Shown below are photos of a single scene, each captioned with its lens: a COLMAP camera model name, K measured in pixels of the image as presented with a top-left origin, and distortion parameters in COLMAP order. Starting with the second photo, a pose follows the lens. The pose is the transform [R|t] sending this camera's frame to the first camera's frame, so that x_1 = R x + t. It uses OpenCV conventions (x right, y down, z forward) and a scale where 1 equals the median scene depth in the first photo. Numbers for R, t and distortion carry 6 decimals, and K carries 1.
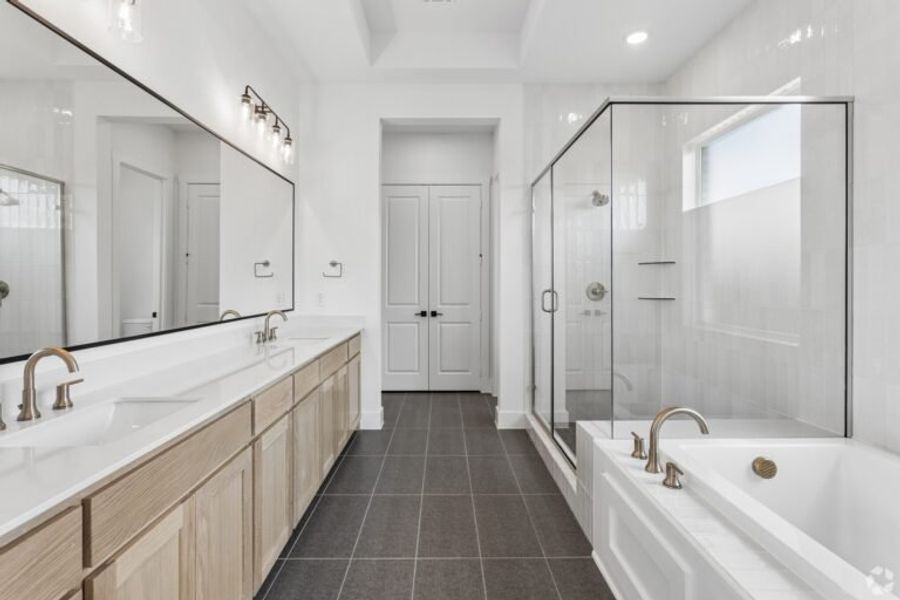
lens RADIAL K [[432.9, 0, 439.6], [0, 432.9, 284.5], [0, 0, 1]] dist [-0.000886, -0.001161]
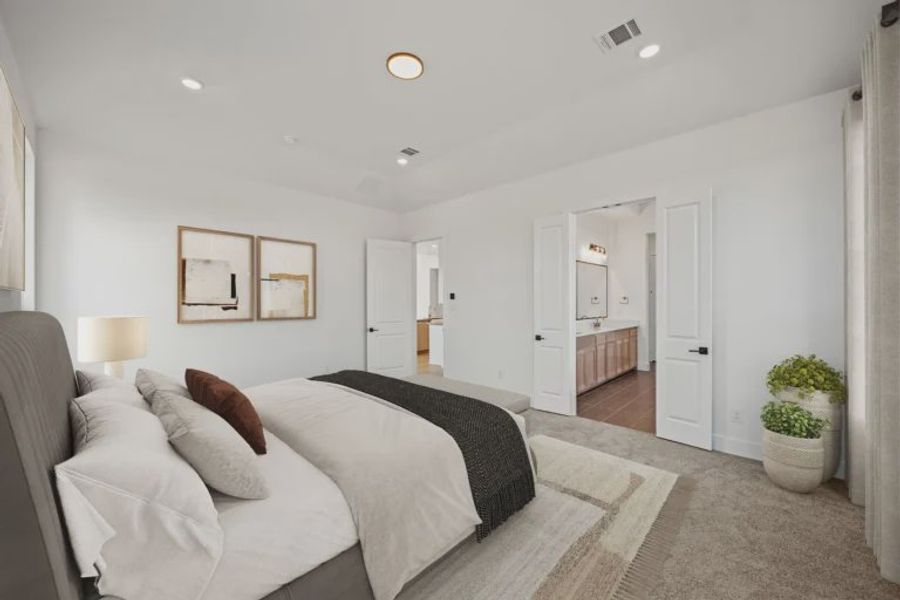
lens RADIAL K [[344.4, 0, 446.8], [0, 344.4, 302.1], [0, 0, 1]] dist [-0.007384, 0.000365]
pose [[0.716154, -0.006873, -0.697908, 0.496006], [0.003198, 0.999973, -0.006567, -0.019466], [0.697935, 0.002471, 0.716157, -1.378583]]
